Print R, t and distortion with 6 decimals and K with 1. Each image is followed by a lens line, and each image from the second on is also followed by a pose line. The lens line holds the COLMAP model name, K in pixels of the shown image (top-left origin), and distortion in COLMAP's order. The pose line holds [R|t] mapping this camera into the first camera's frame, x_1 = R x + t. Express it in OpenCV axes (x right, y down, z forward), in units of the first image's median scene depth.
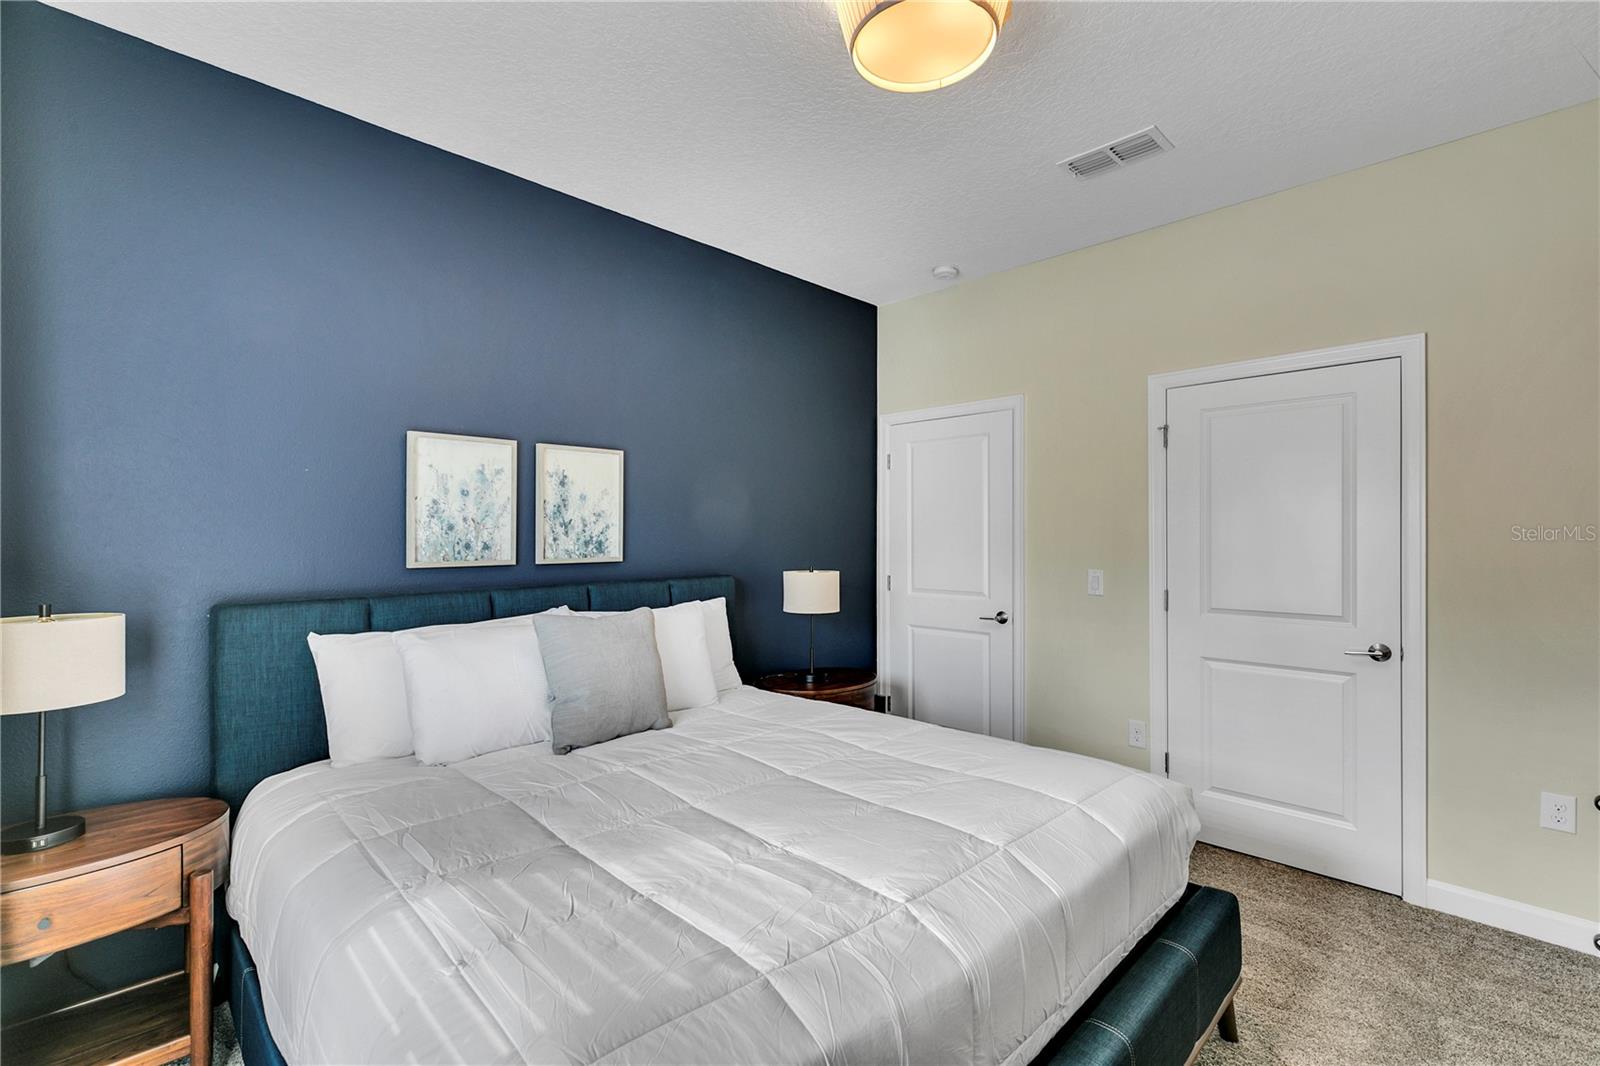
lens RADIAL K [[709.9, 0, 793.9], [0, 709.9, 529.8], [0, 0, 1]] dist [-0.000724, -0.000087]
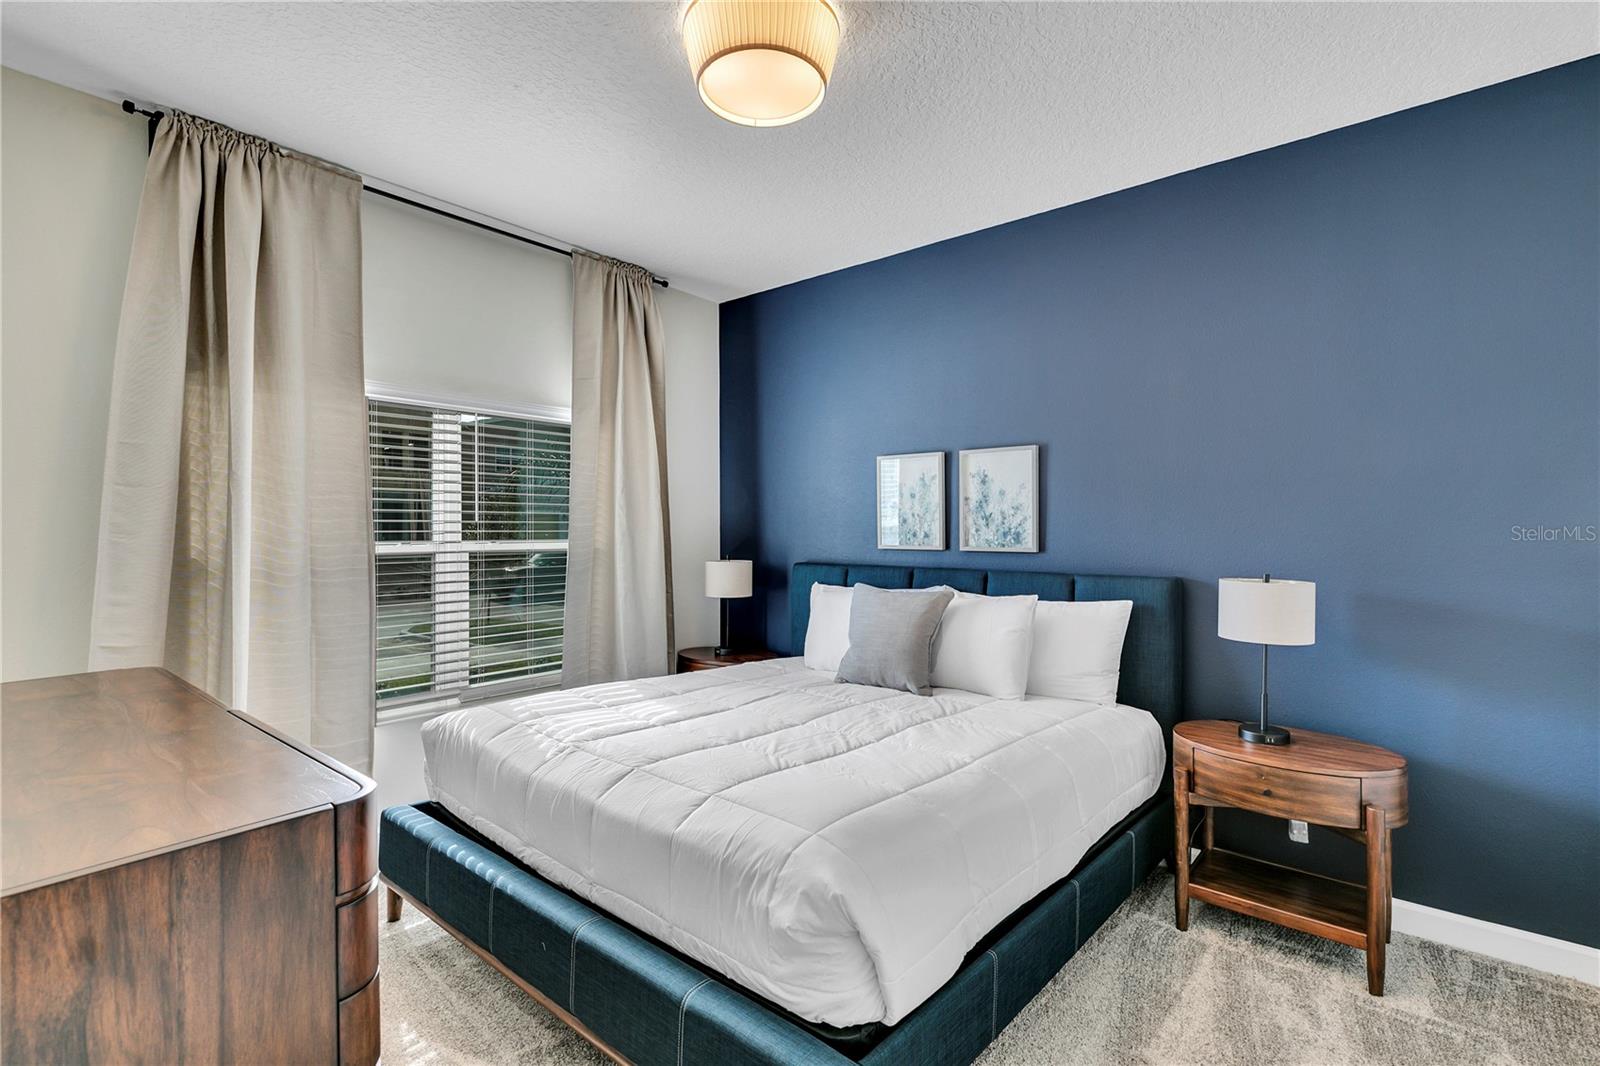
lens RADIAL K [[709.9, 0, 793.9], [0, 709.9, 529.8], [0, 0, 1]] dist [-0.000724, -0.000087]
pose [[0.117250, 0.005411, -0.993088, 0.802030], [0.005349, 0.999967, 0.006080, 0.003842], [0.993088, -0.006025, 0.117217, 0.569618]]
